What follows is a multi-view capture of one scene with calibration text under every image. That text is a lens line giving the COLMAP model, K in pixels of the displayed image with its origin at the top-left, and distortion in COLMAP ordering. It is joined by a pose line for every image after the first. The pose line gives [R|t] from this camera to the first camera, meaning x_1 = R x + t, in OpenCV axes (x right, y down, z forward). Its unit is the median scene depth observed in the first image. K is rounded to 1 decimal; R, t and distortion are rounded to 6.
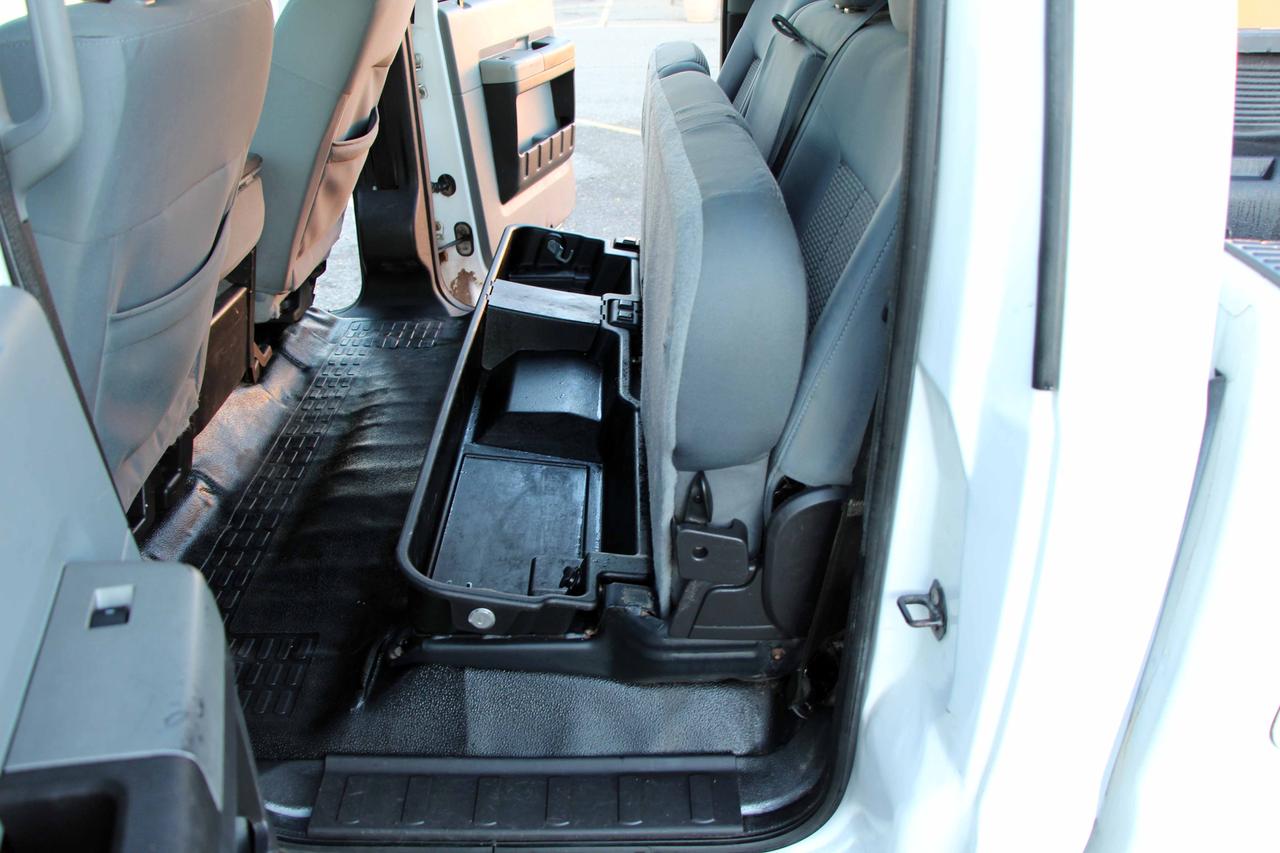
lens RADIAL K [[1037.0, 0, 651.4], [0, 1037.0, 424.7], [0, 0, 1]] dist [-0.147688, 0.070287]
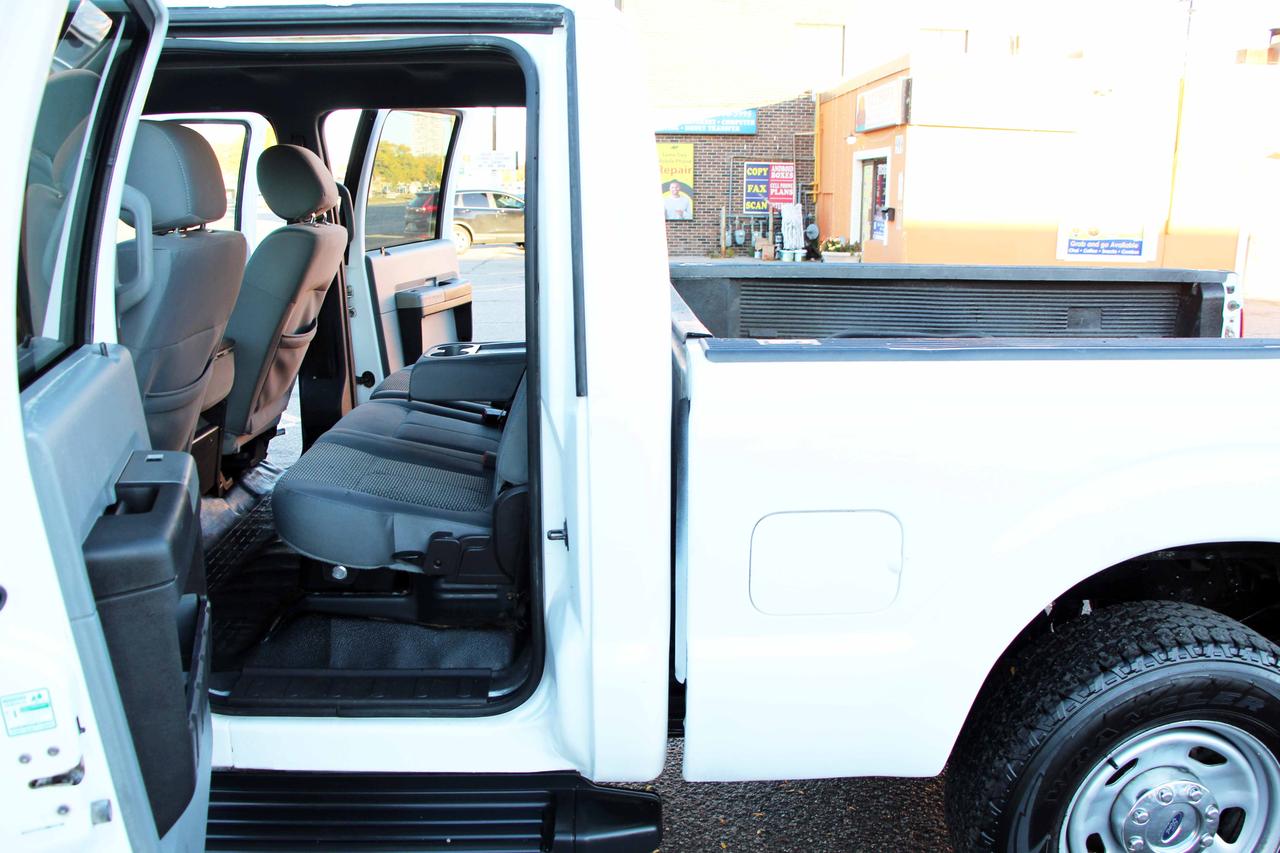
lens RADIAL K [[1037.0, 0, 632.1], [0, 1037.0, 425.8], [0, 0, 1]] dist [-0.147688, 0.070287]
pose [[0.999915, -0.002139, 0.012841, 0.175572], [0.005206, 0.969793, -0.243874, 0.212251], [-0.011932, 0.243921, 0.969722, -0.422111]]
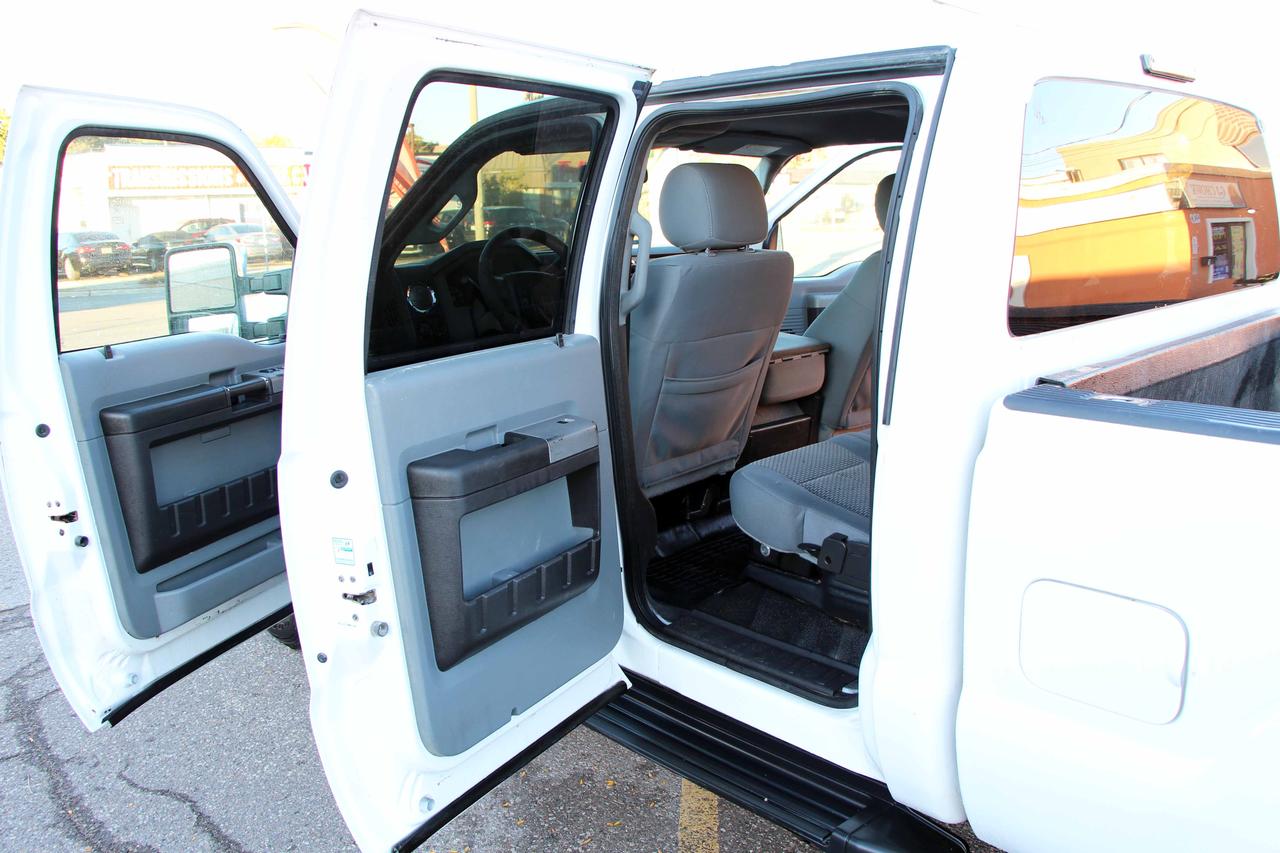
lens RADIAL K [[1037.0, 0, 636.2], [0, 1037.0, 424.3], [0, 0, 1]] dist [-0.147688, 0.070287]
pose [[0.659209, 0.137678, -0.739249, 0.647746], [-0.317649, 0.942060, -0.107807, 0.145482], [0.681574, 0.305889, 0.664747, -0.339009]]
